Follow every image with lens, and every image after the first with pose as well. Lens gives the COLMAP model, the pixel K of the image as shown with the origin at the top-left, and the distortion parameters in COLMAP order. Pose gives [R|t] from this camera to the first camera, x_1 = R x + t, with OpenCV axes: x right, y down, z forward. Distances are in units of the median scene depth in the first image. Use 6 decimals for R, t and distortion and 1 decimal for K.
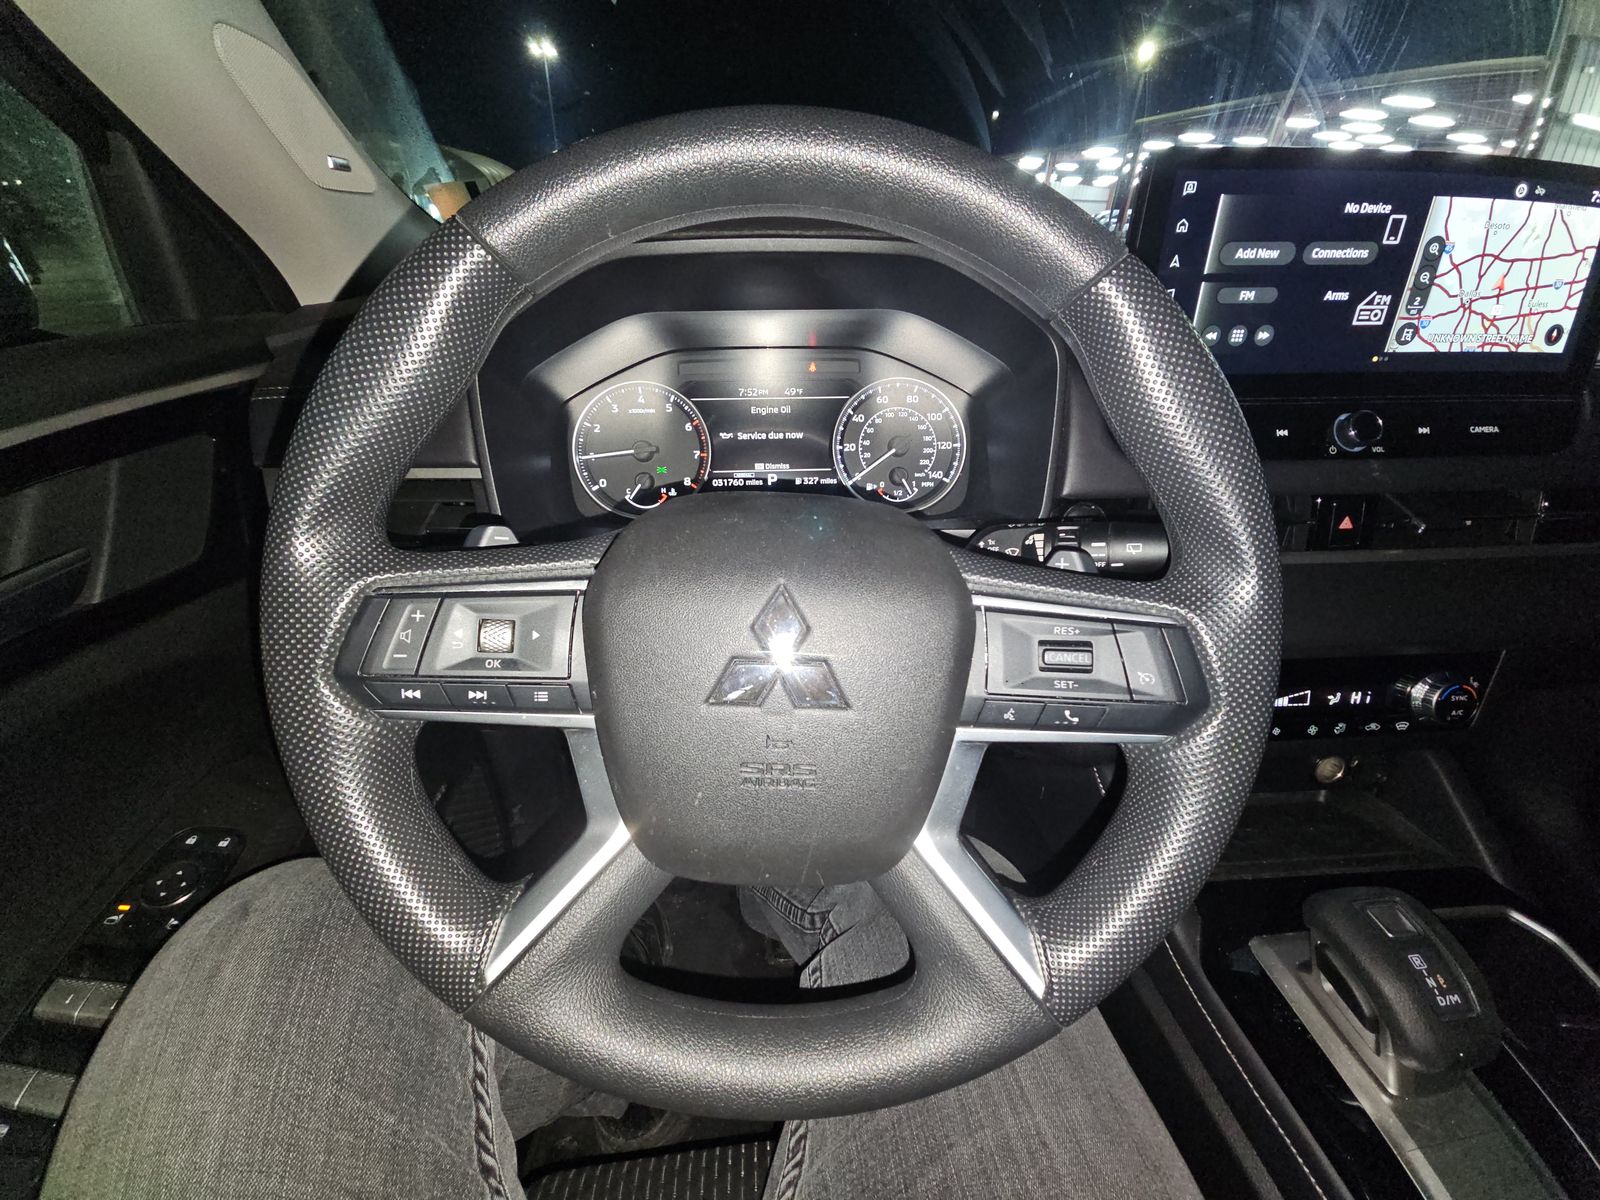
lens RADIAL K [[625.0, 0, 800.0], [0, 625.0, 600.0], [0, 0, 1]] dist [0.018356, -0.012403]
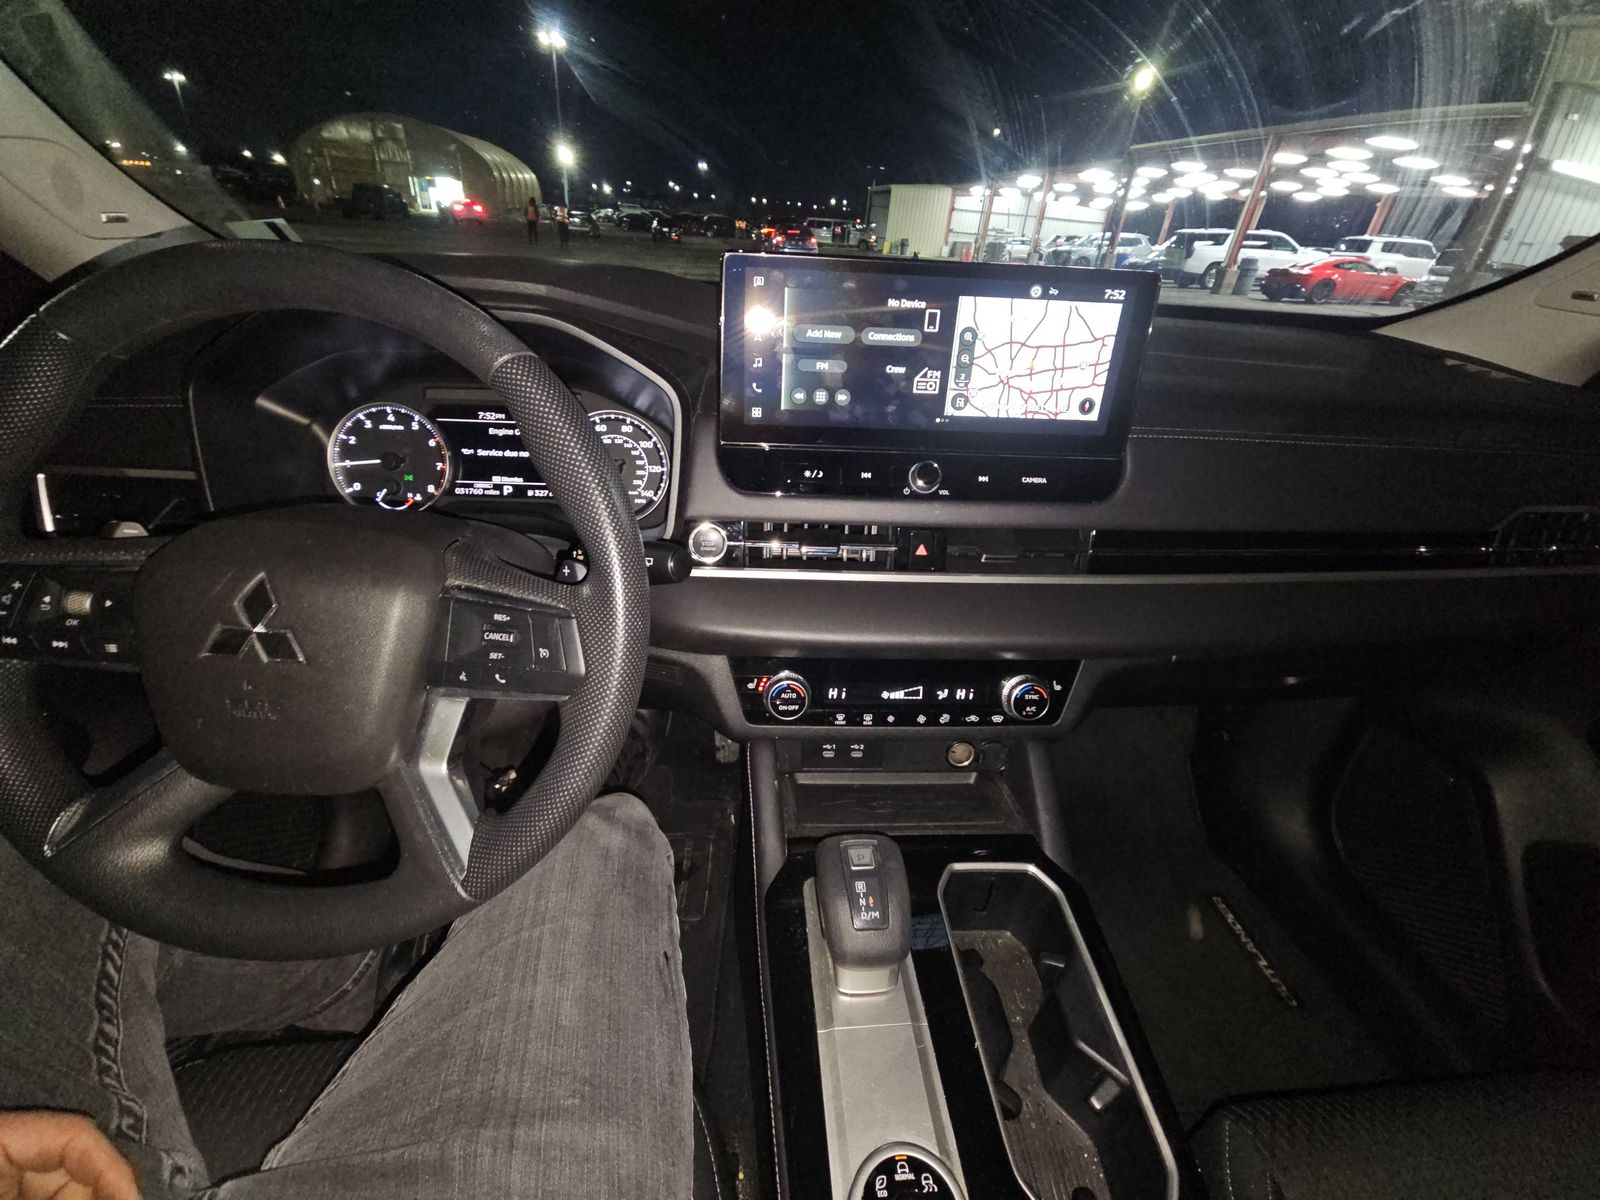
lens RADIAL K [[630.8, 0, 800.0], [0, 630.8, 600.0], [0, 0, 1]] dist [0.013125, -0.008894]
pose [[0.998822, 0.044594, 0.019147, 0.618912], [-0.044448, 0.998980, -0.008001, -0.003169], [-0.019485, 0.007141, 0.999785, -0.246164]]
